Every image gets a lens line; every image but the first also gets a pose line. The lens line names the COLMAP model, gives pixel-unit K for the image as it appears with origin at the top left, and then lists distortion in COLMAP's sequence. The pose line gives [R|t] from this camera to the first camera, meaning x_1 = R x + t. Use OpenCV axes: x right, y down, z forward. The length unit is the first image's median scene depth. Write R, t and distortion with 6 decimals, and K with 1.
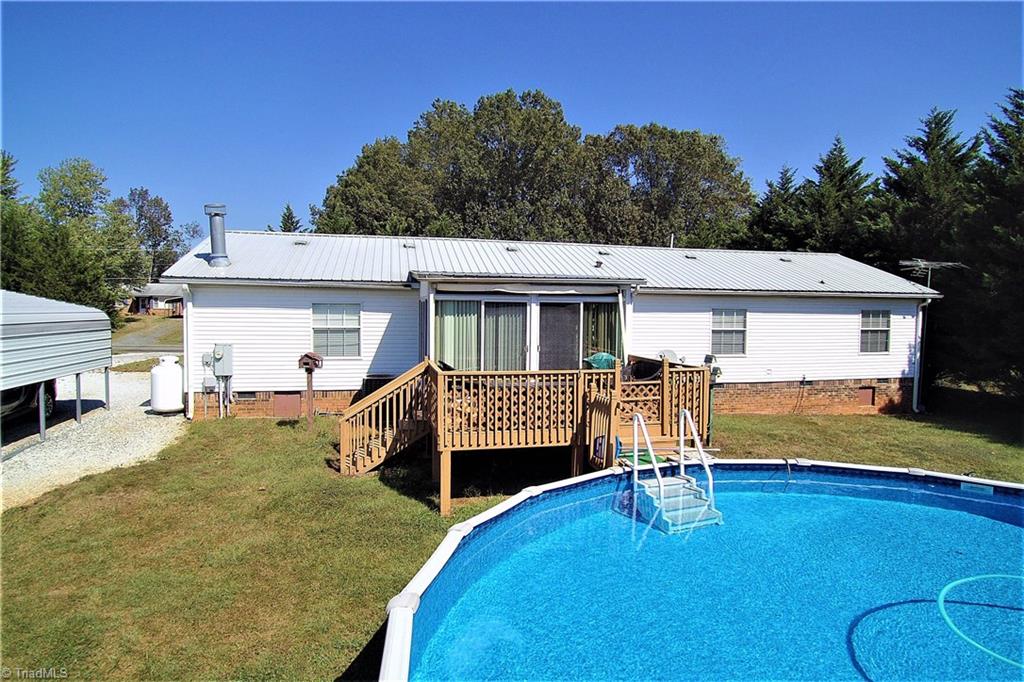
lens RADIAL K [[582.5, 0, 512.0], [0, 582.5, 341.0], [0, 0, 1]] dist [-0.028901, -0.020429]
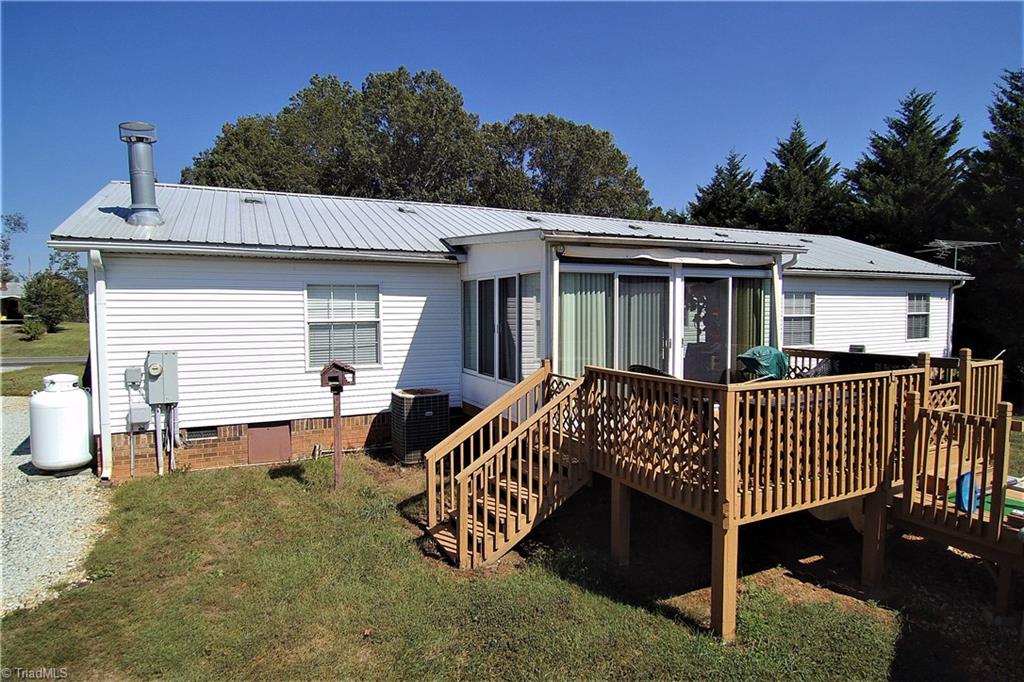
lens RADIAL K [[582.5, 0, 512.0], [0, 582.5, 341.0], [0, 0, 1]] dist [-0.028901, -0.020429]
pose [[0.972162, -0.028045, 0.232625, -0.269473], [0.027809, 0.999604, 0.004294, 0.002012], [-0.232653, 0.002295, 0.972557, 0.312201]]
